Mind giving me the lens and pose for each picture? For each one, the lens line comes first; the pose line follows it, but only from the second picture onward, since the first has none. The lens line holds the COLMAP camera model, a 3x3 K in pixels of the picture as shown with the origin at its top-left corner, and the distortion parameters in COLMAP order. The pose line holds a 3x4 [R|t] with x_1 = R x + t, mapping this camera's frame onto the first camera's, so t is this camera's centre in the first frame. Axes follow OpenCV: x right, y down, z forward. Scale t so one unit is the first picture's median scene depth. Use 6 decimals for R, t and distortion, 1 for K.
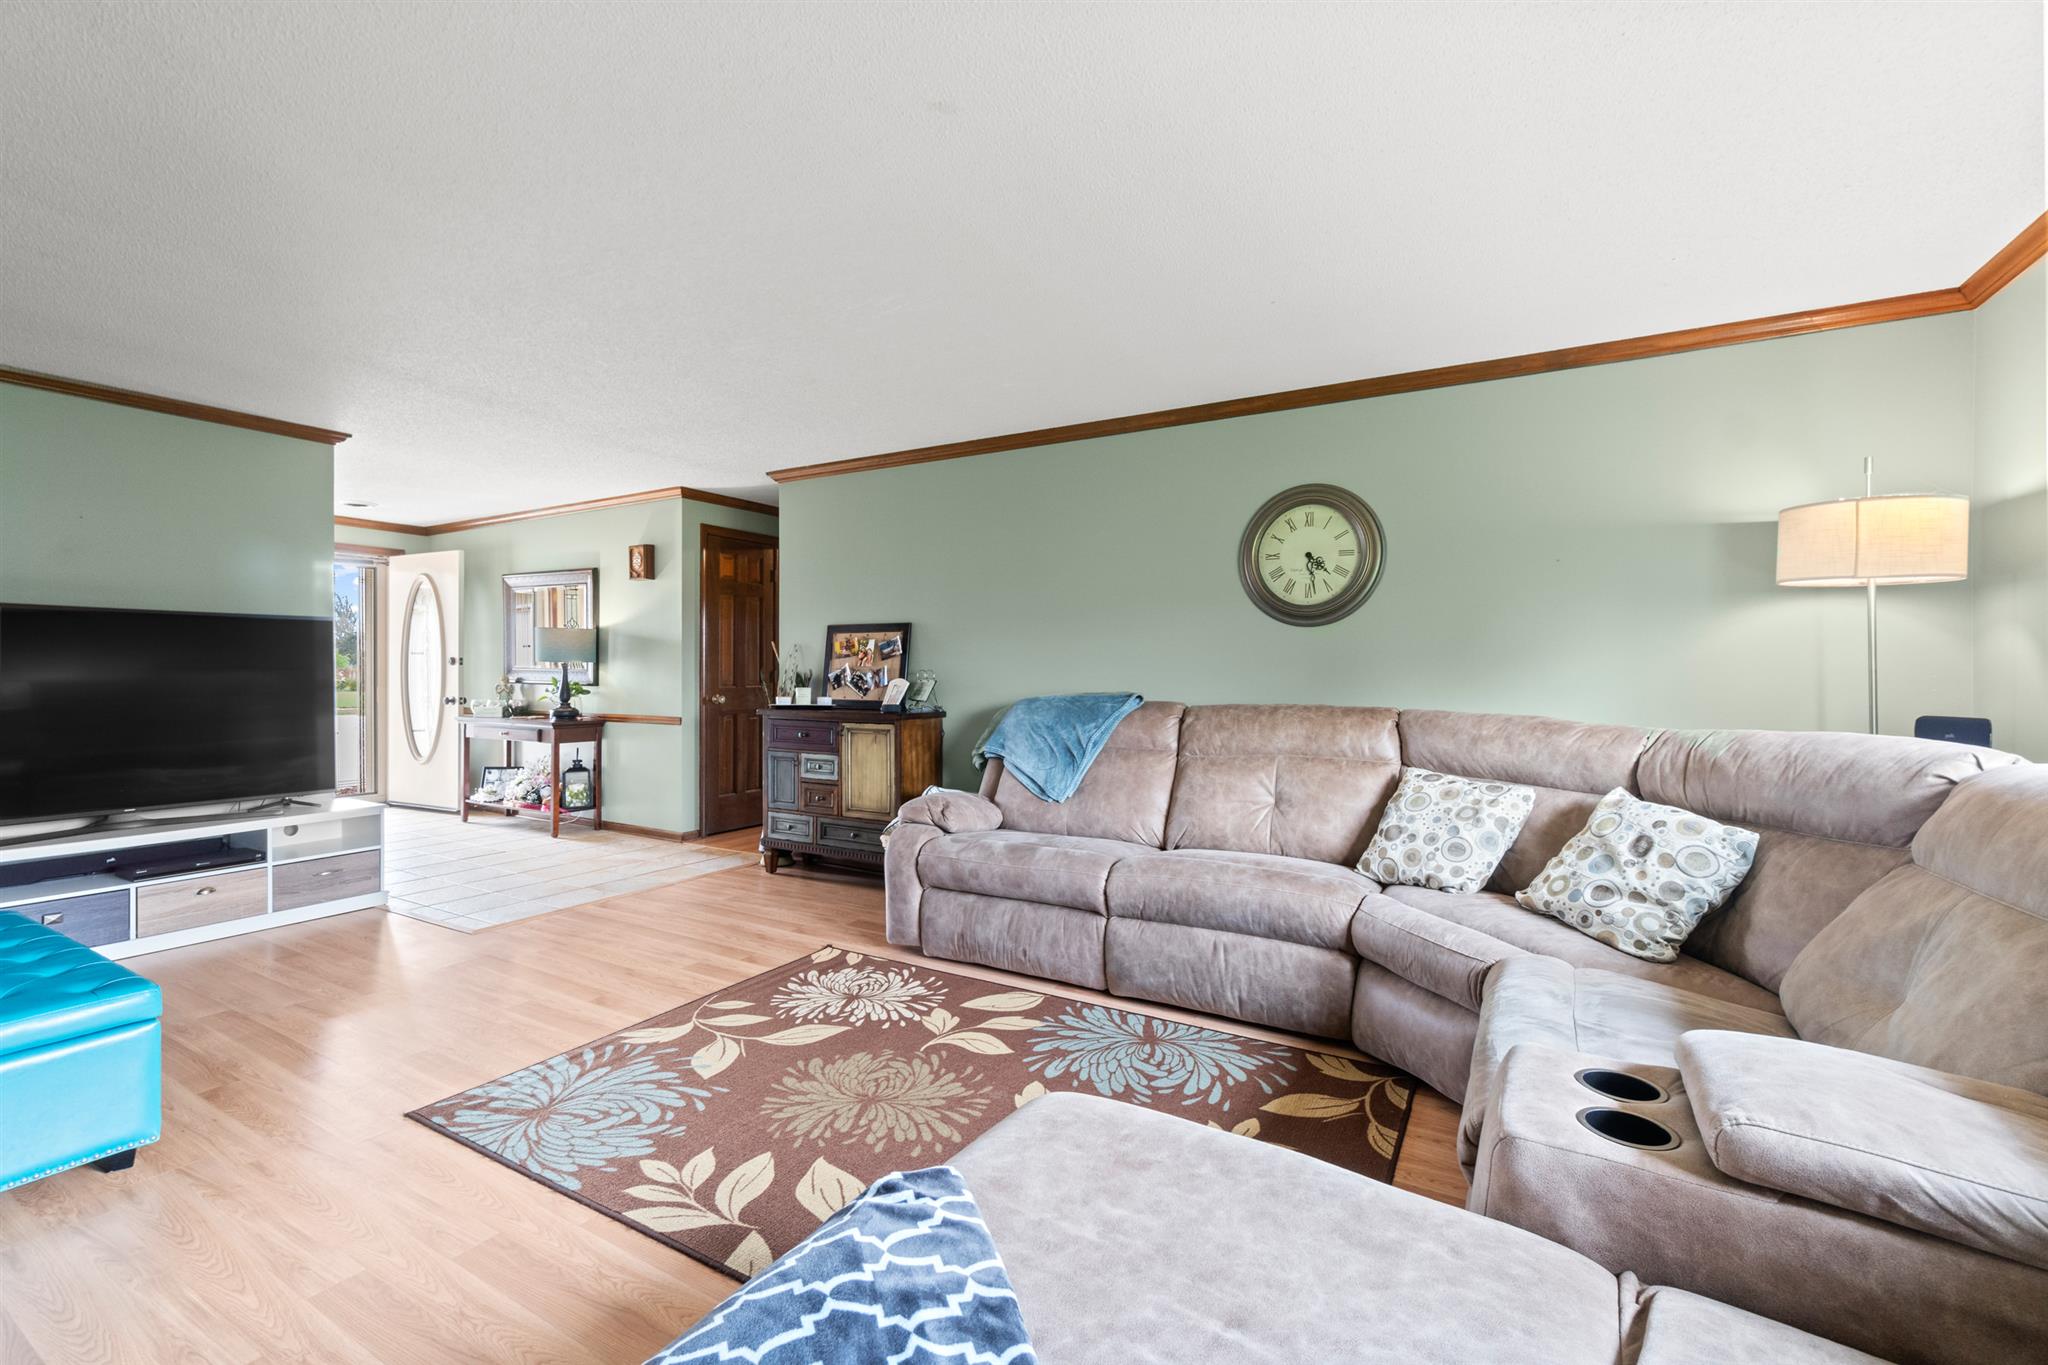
lens RADIAL K [[887.9, 0, 983.5], [0, 887.9, 680.3], [0, 0, 1]] dist [-0.001190, 0.000260]
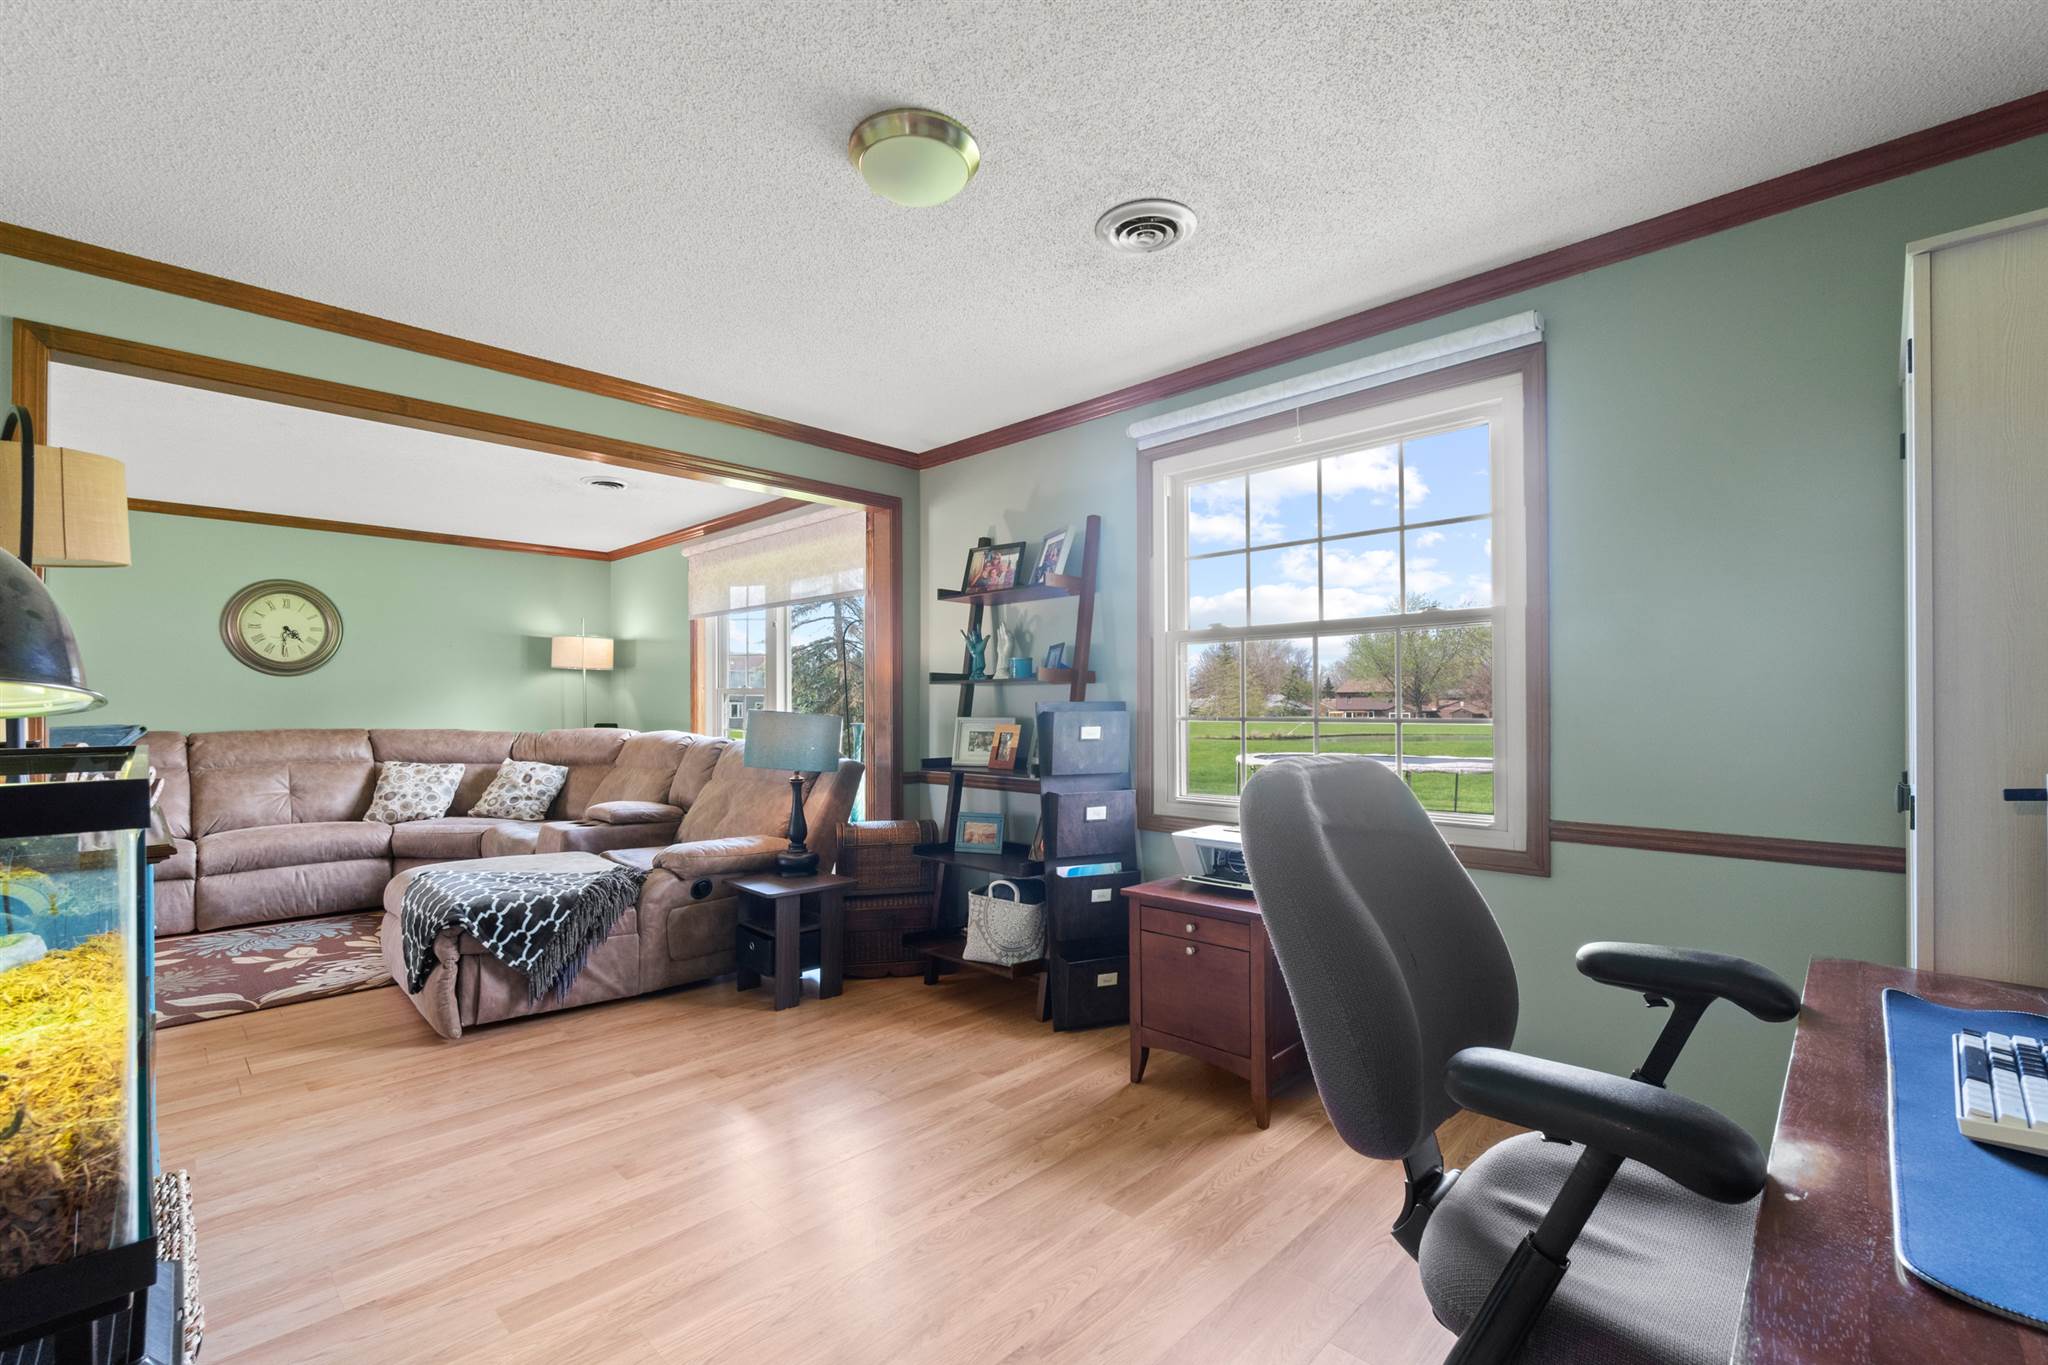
lens RADIAL K [[878.4, 0, 1024.0], [0, 878.4, 682.5], [0, 0, 1]] dist [-0.000068, 0.000037]
pose [[0.223933, 0.019482, 0.974410, -0.784217], [0.014184, 0.999629, -0.023246, 0.000427], [-0.974501, 0.019026, 0.223574, -0.521158]]
